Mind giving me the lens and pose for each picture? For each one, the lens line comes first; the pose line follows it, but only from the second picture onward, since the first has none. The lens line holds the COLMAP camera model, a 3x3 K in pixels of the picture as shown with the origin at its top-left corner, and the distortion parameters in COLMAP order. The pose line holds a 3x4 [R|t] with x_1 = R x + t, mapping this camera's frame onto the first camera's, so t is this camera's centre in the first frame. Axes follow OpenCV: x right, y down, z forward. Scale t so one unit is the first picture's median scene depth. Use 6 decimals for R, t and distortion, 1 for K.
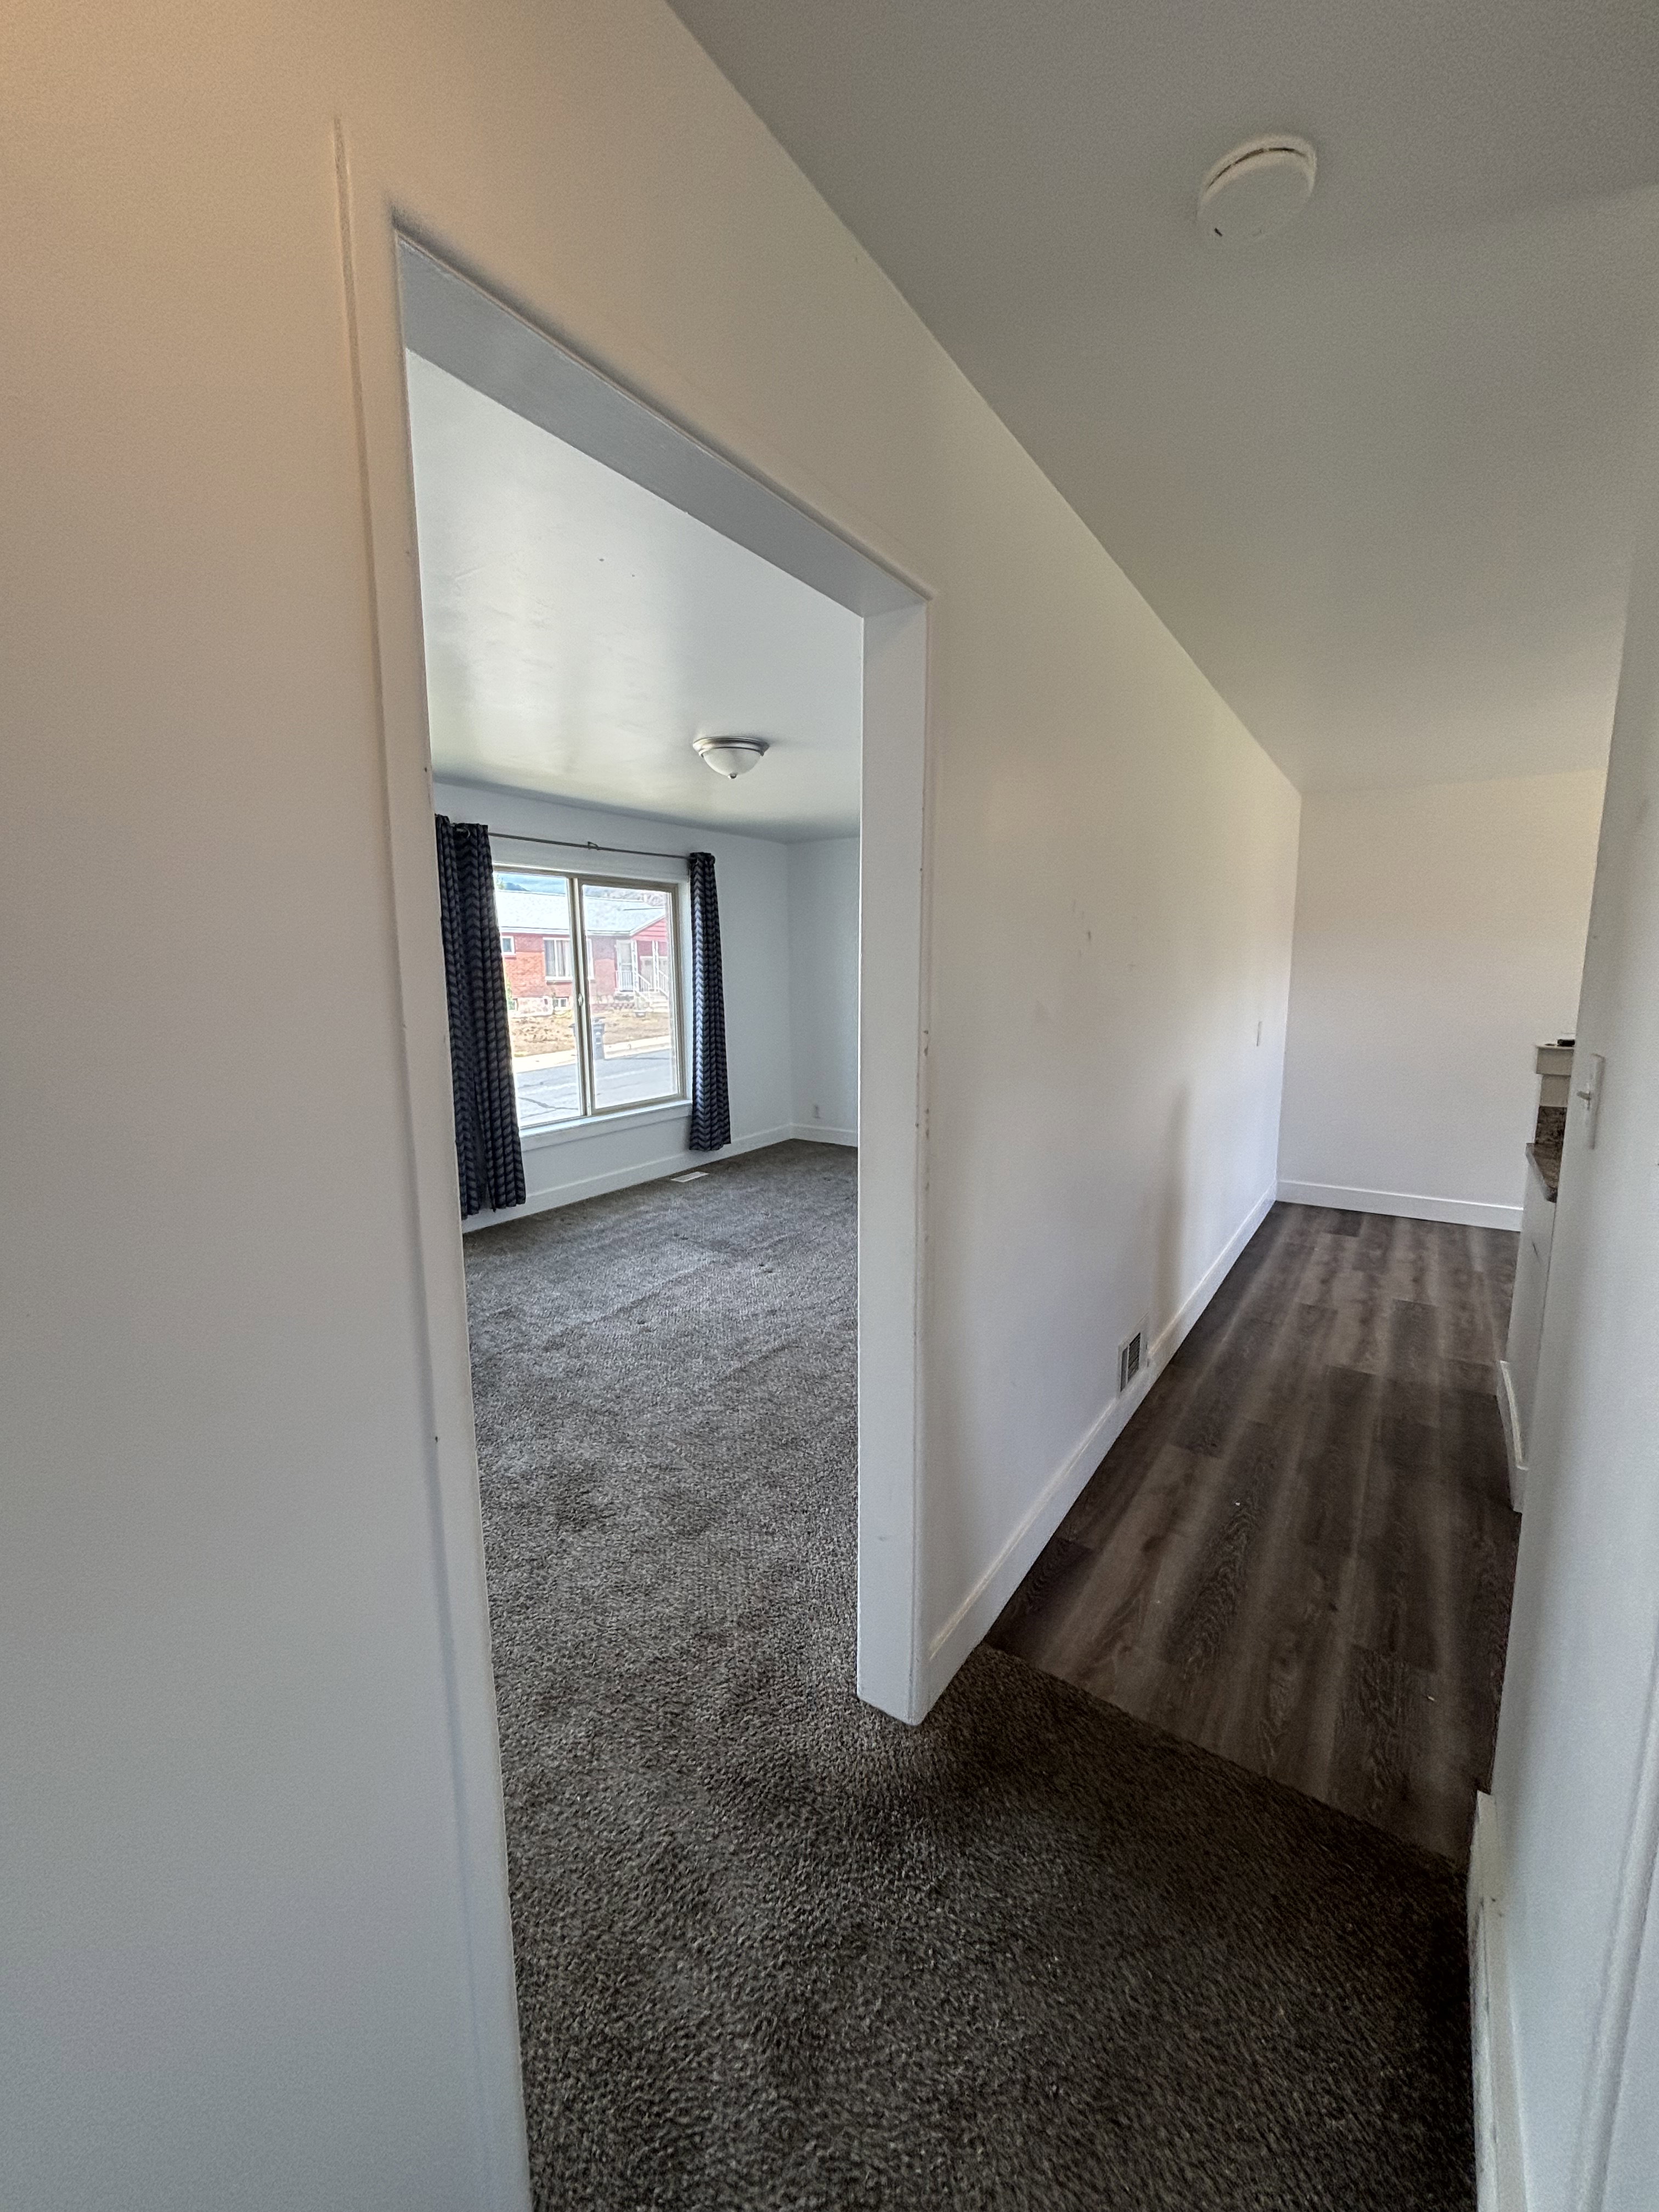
lens RADIAL K [[889.0, 0, 851.8], [0, 889.0, 1106.9], [0, 0, 1]] dist [0.009488, -0.000050]
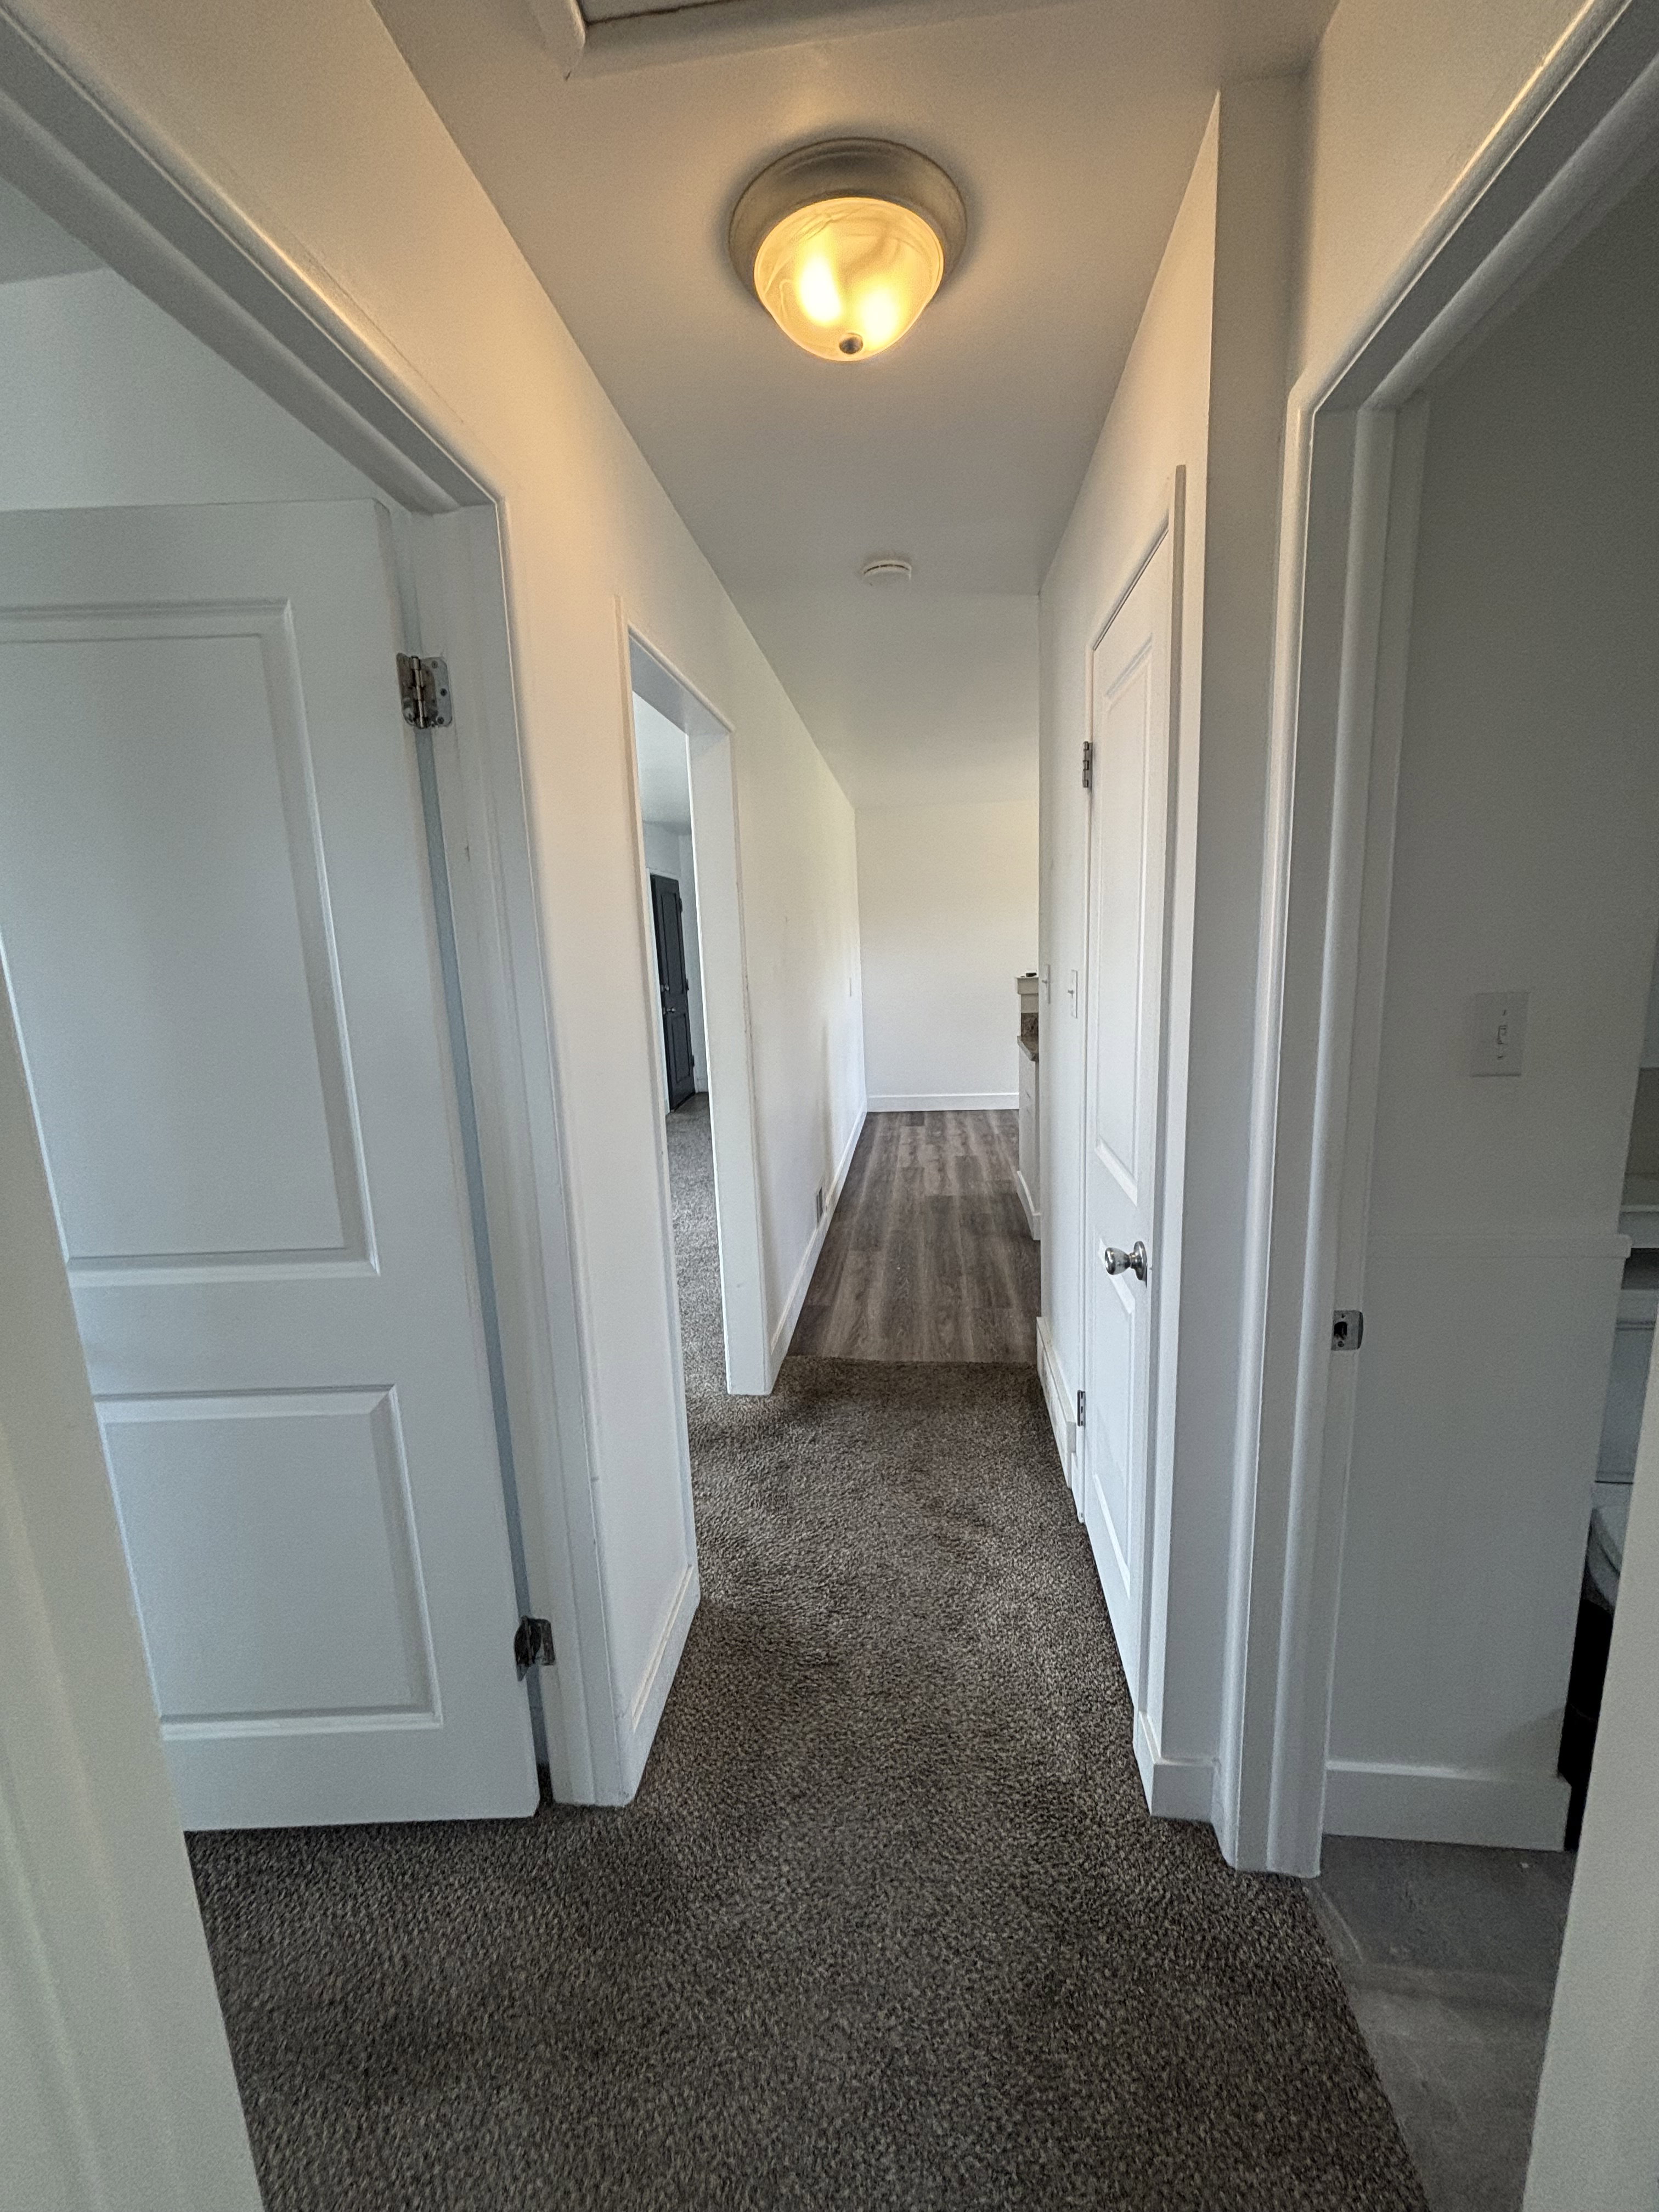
lens RADIAL K [[874.6, 0, 825.8], [0, 874.6, 1095.9], [0, 0, 1]] dist [0.153322, 0.000018]
pose [[0.895601, -0.116006, 0.429467, -0.183405], [0.111381, 0.993126, 0.035988, 0.032914], [-0.430690, 0.015604, 0.902365, -0.213502]]
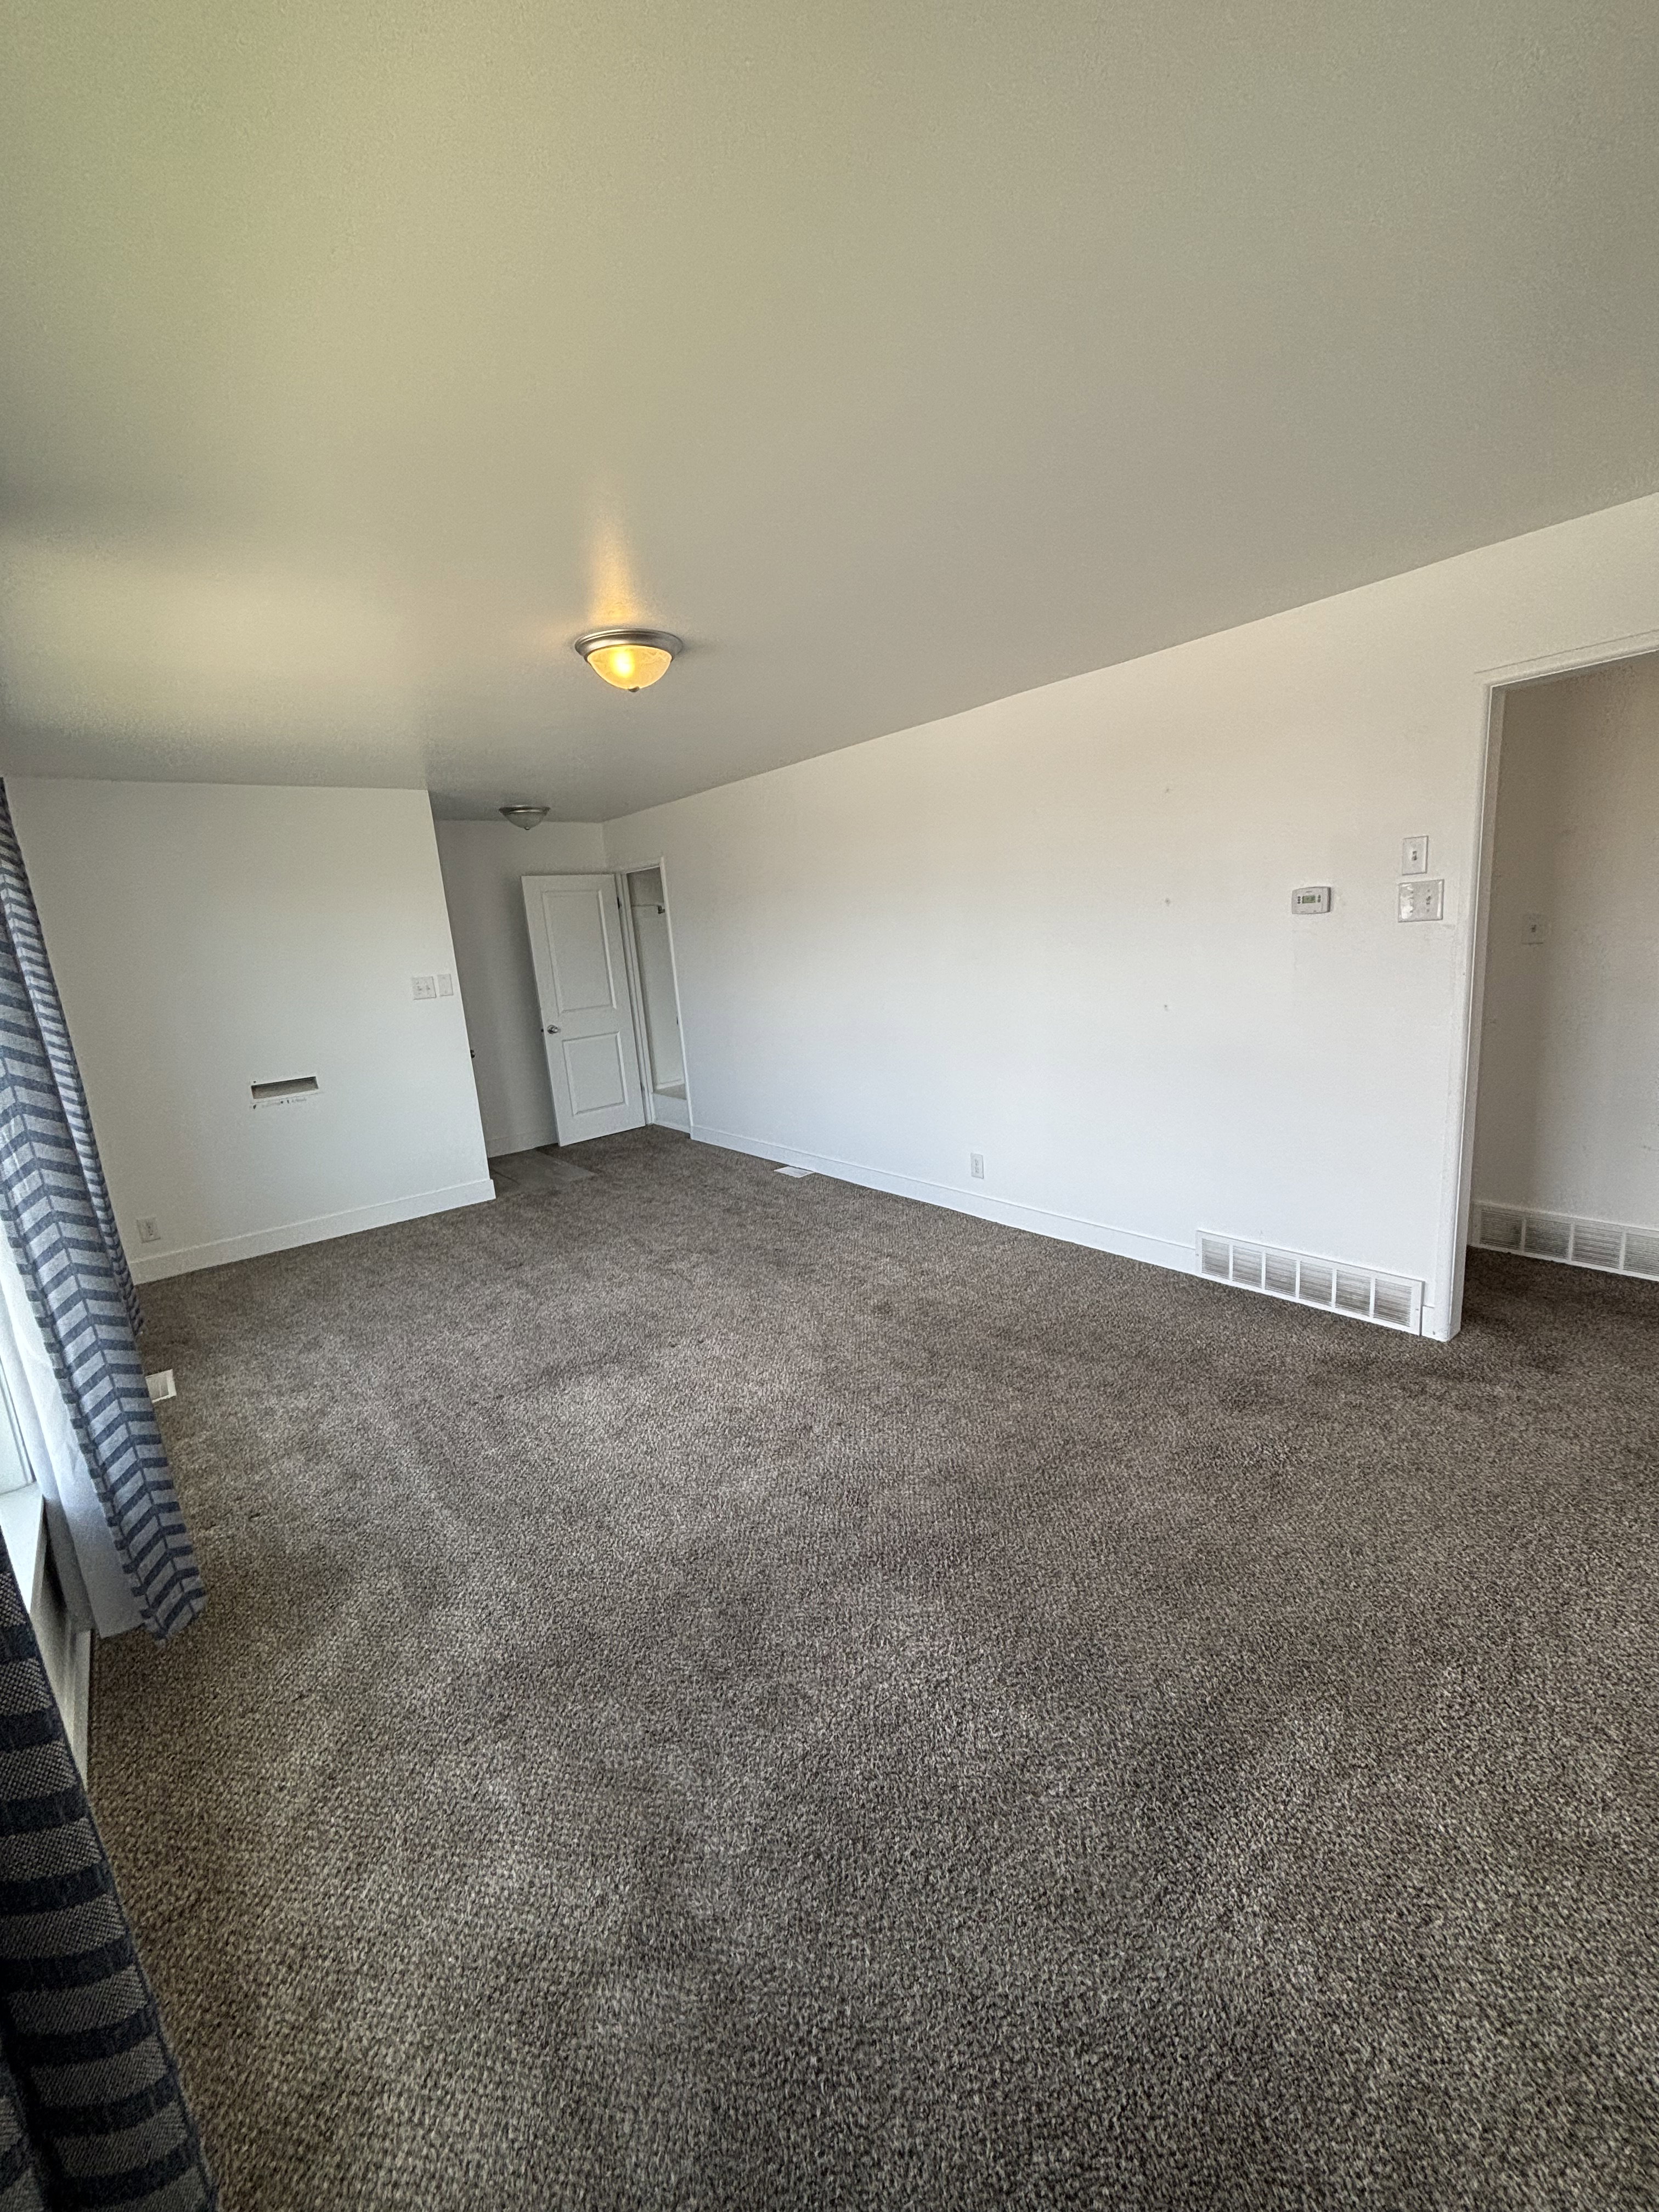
lens RADIAL K [[885.5, 0, 832.2], [0, 885.5, 1099.3], [0, 0, 1]] dist [0.001703, 0.000093]
pose [[0.306282, -0.199202, 0.930865, -0.687342], [0.221235, 0.965981, 0.133924, -0.092295], [-0.925876, 0.164922, 0.339933, 0.552786]]
